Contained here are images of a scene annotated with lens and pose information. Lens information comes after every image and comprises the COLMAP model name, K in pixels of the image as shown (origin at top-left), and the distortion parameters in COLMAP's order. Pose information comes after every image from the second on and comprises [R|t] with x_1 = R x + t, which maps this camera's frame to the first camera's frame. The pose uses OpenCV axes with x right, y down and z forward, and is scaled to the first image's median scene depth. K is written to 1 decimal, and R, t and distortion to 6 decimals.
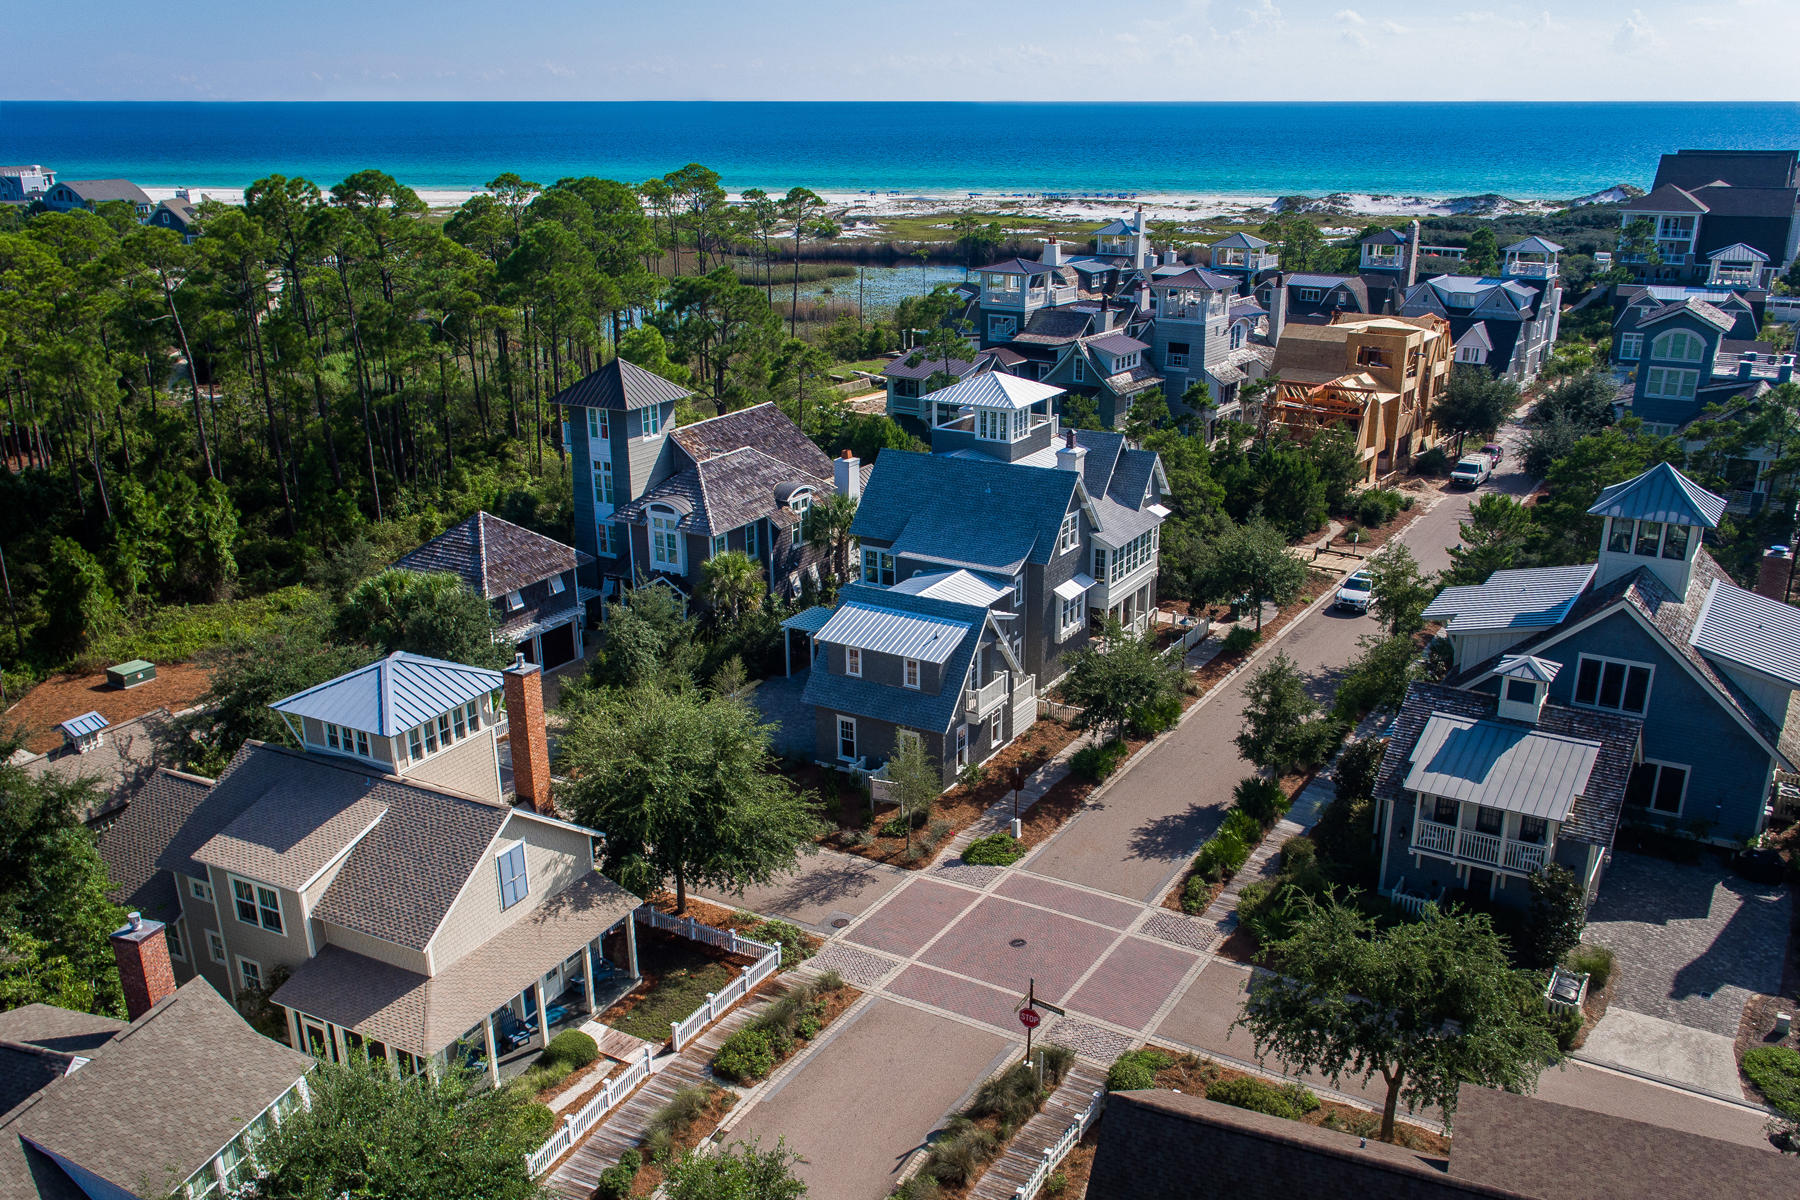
lens RADIAL K [[1523.1, 0, 897.8], [0, 1523.1, 646.7], [0, 0, 1]] dist [-0.002309, 0.001663]
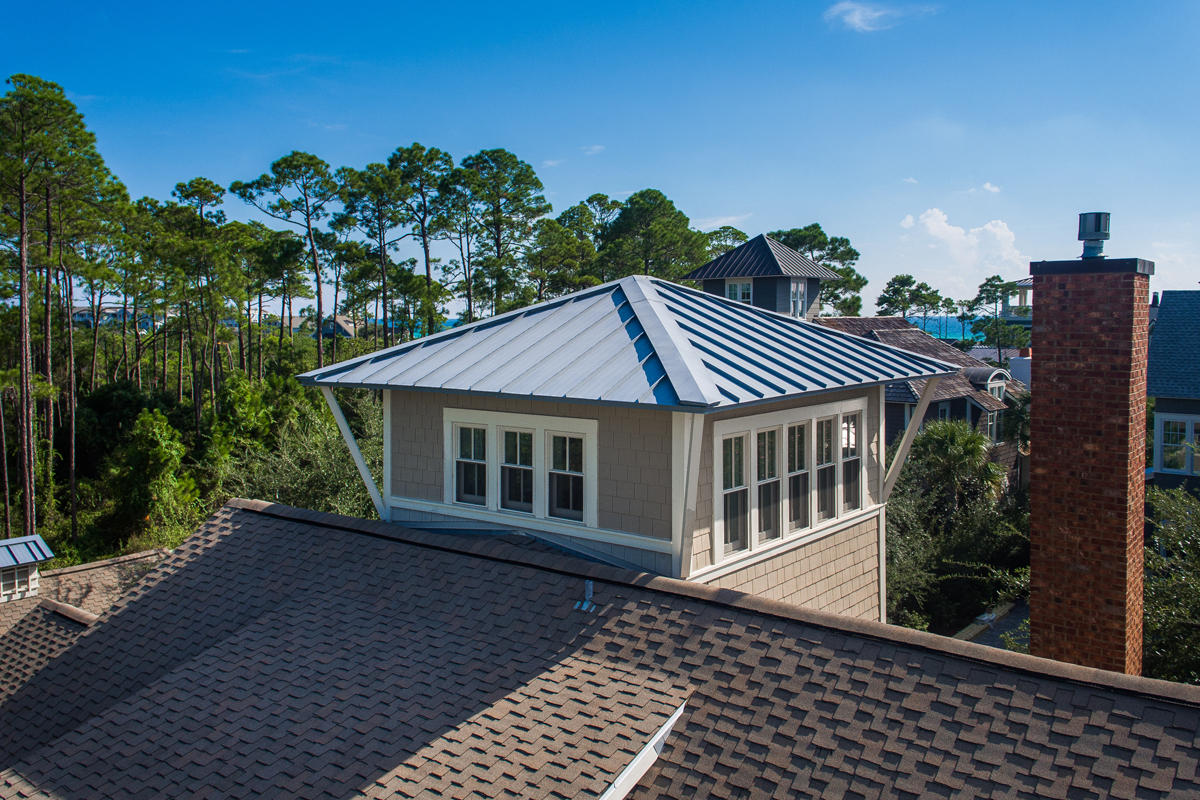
lens RADIAL K [[994.4, 0, 602.4], [0, 994.4, 313.9], [0, 0, 1]] dist [0.069441, 0.001066]
pose [[0.985175, 0.004011, -0.171507, -0.195550], [-0.061842, 0.940816, -0.333229, 0.062323], [0.160020, 0.338895, 0.927116, 0.507139]]
